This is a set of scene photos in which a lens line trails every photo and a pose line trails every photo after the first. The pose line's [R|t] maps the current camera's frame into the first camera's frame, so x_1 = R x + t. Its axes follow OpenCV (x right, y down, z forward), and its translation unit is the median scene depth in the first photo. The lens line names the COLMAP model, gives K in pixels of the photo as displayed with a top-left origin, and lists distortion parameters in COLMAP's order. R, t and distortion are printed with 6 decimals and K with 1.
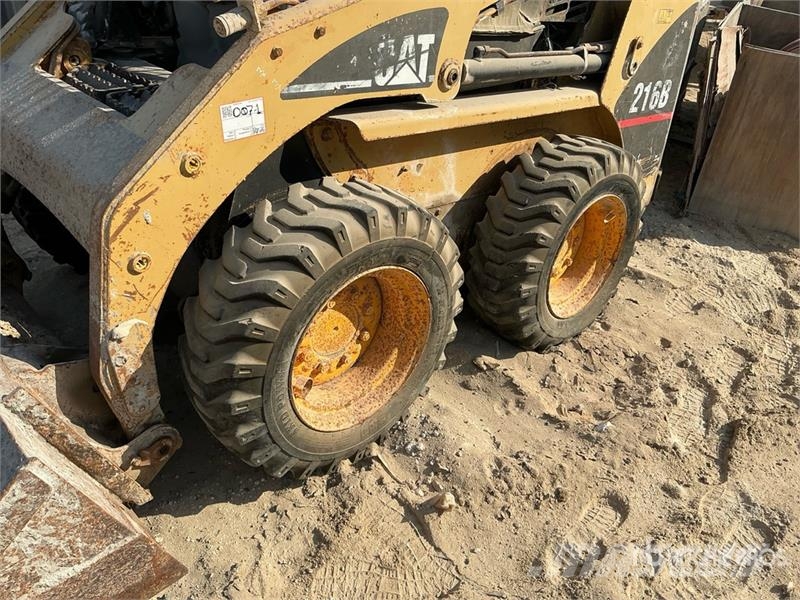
lens RADIAL K [[664.8, 0, 400.0], [0, 664.8, 300.0], [0, 0, 1]] dist [0.146864, -0.291000]
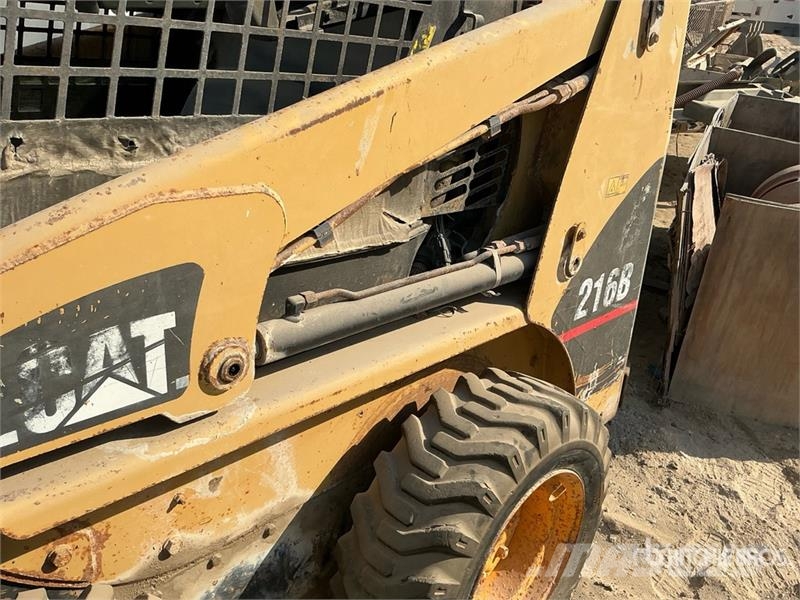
lens RADIAL K [[662.3, 0, 390.7], [0, 662.3, 308.0], [0, 0, 1]] dist [0.127979, -0.257630]
pose [[0.999011, -0.040492, 0.018370, 0.155691], [0.042237, 0.993310, -0.107481, -0.249286], [-0.013895, 0.108150, 0.994037, 0.362919]]
